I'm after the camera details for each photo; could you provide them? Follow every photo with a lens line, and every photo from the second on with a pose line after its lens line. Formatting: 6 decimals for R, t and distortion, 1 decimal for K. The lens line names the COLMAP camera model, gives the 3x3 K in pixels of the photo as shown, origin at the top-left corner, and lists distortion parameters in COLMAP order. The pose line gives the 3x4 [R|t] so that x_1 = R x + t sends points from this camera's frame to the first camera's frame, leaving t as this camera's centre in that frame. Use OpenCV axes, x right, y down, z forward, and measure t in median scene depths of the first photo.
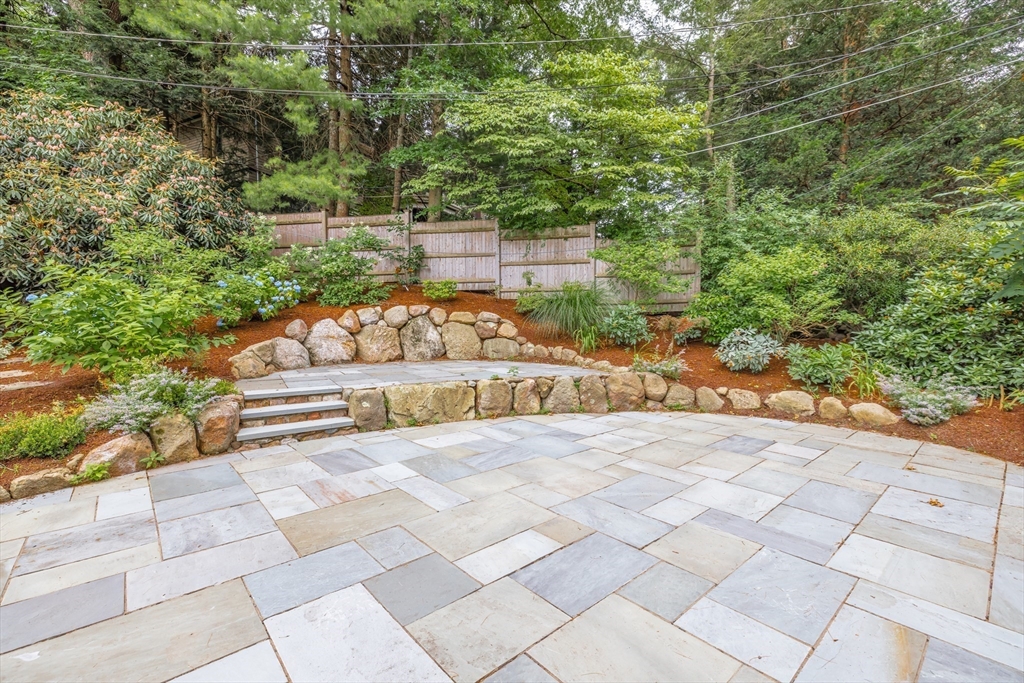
lens RADIAL K [[436.0, 0, 503.1], [0, 436.0, 340.5], [0, 0, 1]] dist [0.001060, 0.000297]
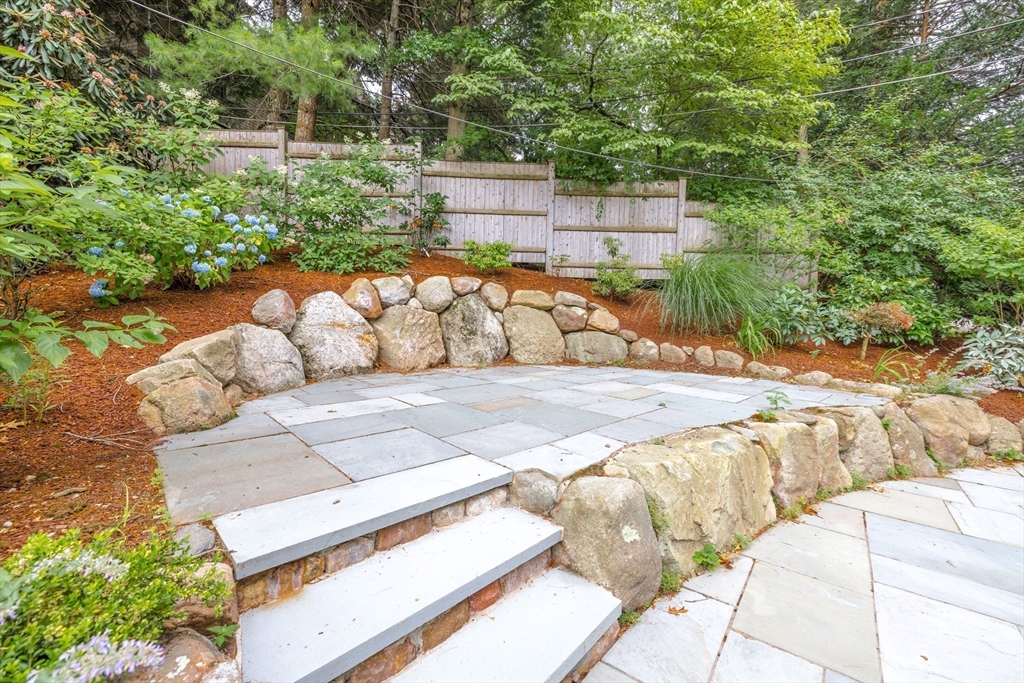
lens RADIAL K [[436.0, 0, 521.6], [0, 436.0, 338.4], [0, 0, 1]] dist [0.001060, 0.000297]
pose [[0.978503, 0.013303, 0.205801, -0.256026], [-0.016526, 0.999766, 0.013951, -0.002579], [-0.205567, -0.017052, 0.978494, 0.383282]]
